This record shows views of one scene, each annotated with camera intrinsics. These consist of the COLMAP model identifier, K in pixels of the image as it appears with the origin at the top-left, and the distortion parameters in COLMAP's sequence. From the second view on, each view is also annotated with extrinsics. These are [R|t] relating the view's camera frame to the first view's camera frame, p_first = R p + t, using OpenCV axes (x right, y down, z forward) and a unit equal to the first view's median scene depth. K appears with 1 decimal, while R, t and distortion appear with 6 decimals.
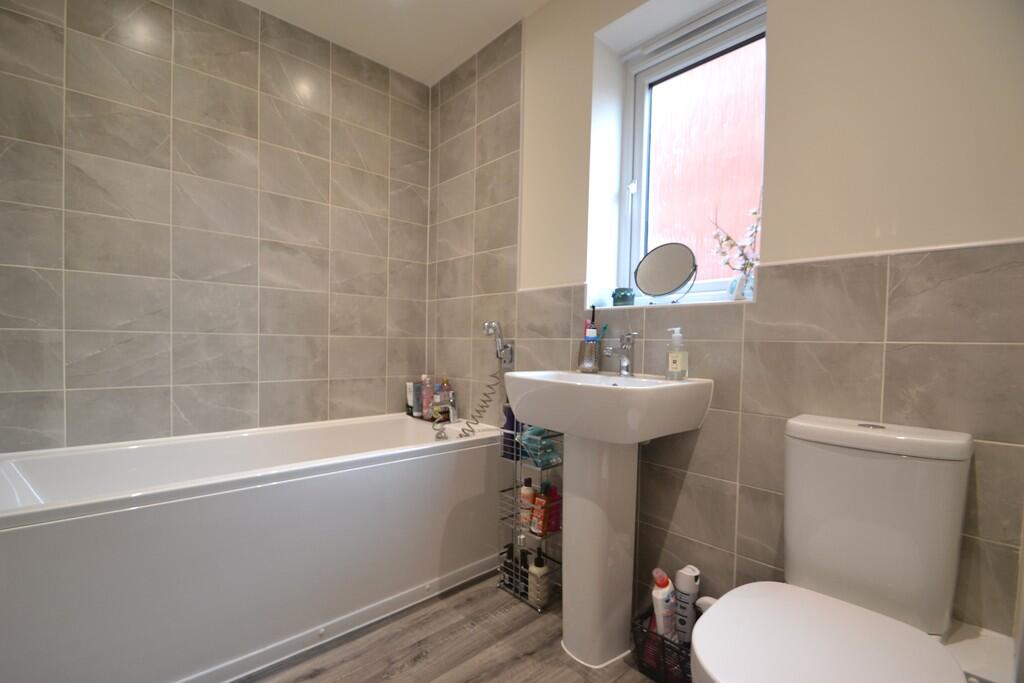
lens RADIAL K [[453.3, 0, 485.4], [0, 453.3, 353.5], [0, 0, 1]] dist [0.017993, -0.016666]
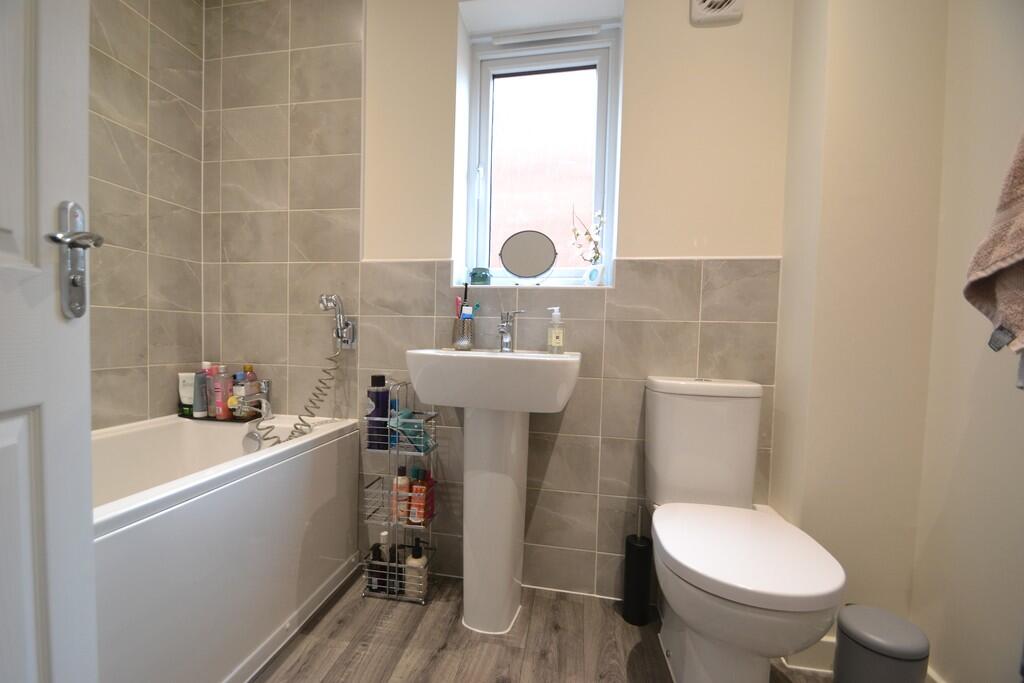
lens RADIAL K [[453.3, 0, 485.4], [0, 453.3, 353.5], [0, 0, 1]] dist [0.017993, -0.016666]
pose [[0.792355, -0.024320, 0.609575, -0.325495], [0.005388, 0.999445, 0.032871, 0.016122], [-0.610036, -0.022761, 0.792047, 0.175203]]
